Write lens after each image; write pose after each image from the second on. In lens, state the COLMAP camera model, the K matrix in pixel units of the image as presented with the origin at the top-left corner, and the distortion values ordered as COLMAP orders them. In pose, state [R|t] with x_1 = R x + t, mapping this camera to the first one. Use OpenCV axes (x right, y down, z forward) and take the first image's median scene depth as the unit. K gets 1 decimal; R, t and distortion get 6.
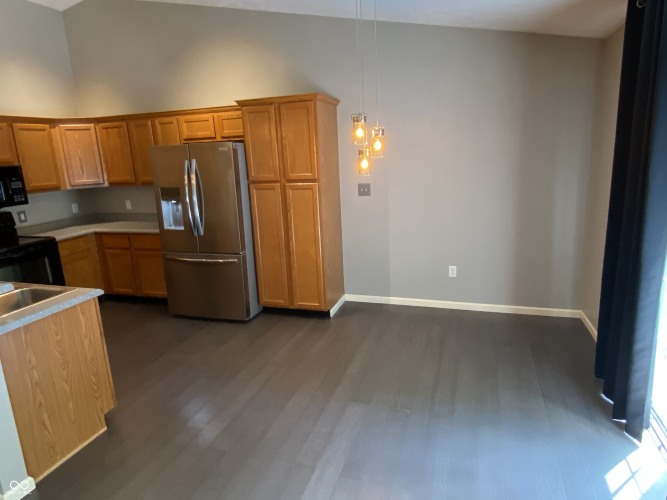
lens RADIAL K [[425.0, 0, 333.5], [0, 425.0, 250.0], [0, 0, 1]] dist [0.133832, -0.131697]
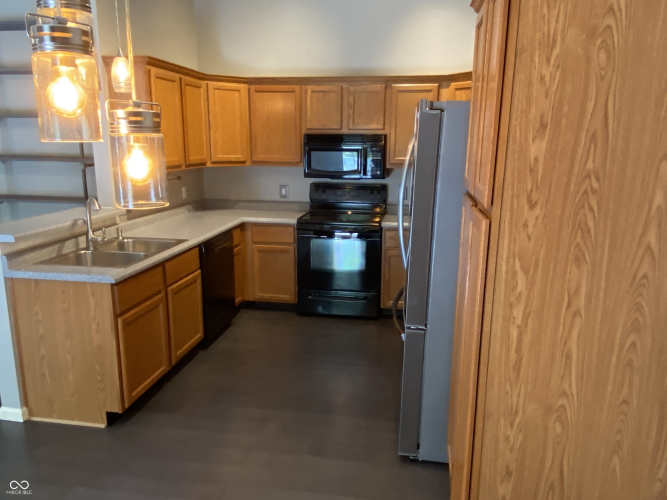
lens RADIAL K [[510.6, 0, 333.5], [0, 510.6, 250.0], [0, 0, 1]] dist [0.036880, -0.004306]
pose [[0.153393, 0.263142, -0.952485, 0.295038], [-0.238593, 0.945236, 0.222715, -0.178316], [0.958928, 0.193093, 0.207777, 0.744076]]
